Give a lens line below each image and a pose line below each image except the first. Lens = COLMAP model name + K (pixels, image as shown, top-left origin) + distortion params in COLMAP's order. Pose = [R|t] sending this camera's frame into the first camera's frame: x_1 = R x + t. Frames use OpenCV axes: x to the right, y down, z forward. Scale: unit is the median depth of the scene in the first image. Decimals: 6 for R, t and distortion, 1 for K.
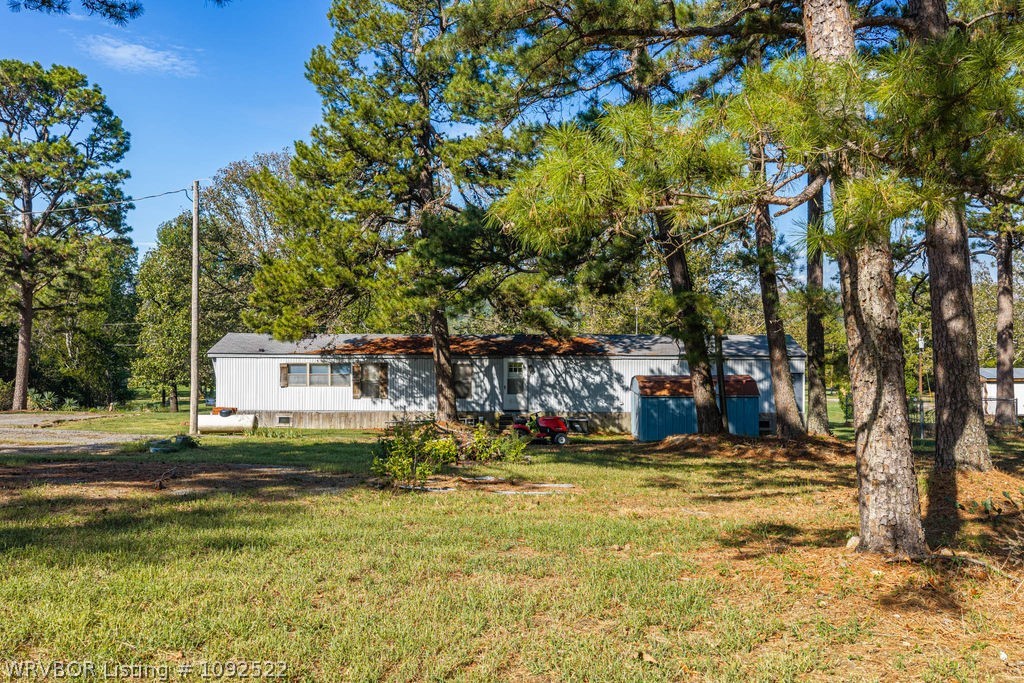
lens RADIAL K [[840.6, 0, 512.0], [0, 840.6, 340.4], [0, 0, 1]] dist [0.019981, -0.021036]
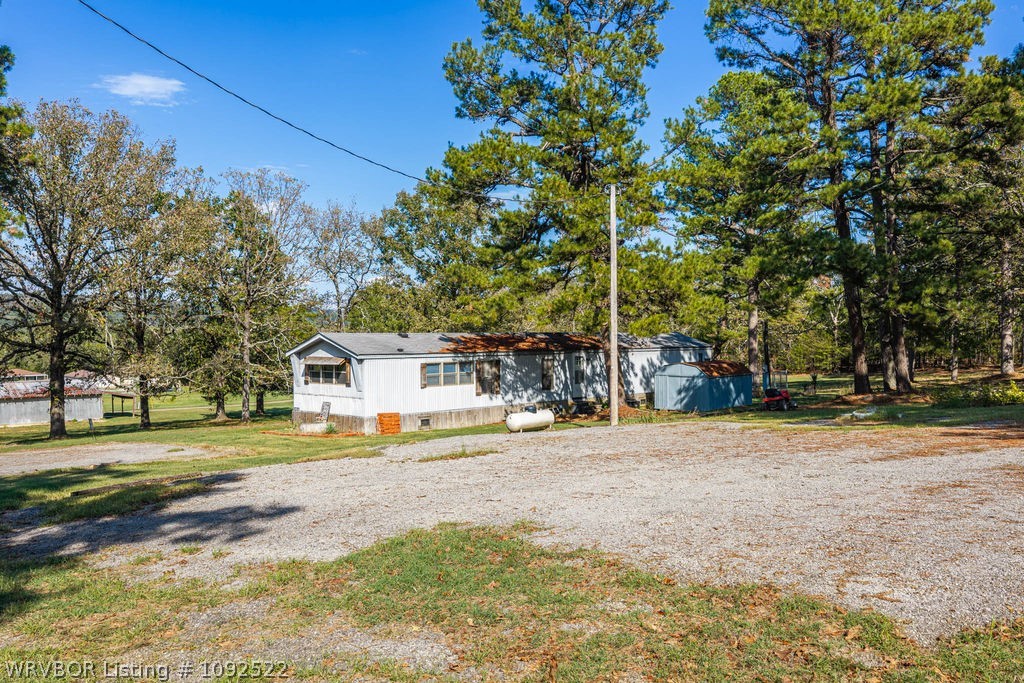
lens RADIAL K [[840.6, 0, 512.0], [0, 840.6, 339.7], [0, 0, 1]] dist [0.019981, -0.021036]
pose [[0.695645, -0.011000, 0.718302, -0.889718], [0.010011, 0.999934, 0.005618, -0.003994], [-0.718316, 0.003283, 0.695709, 0.261177]]
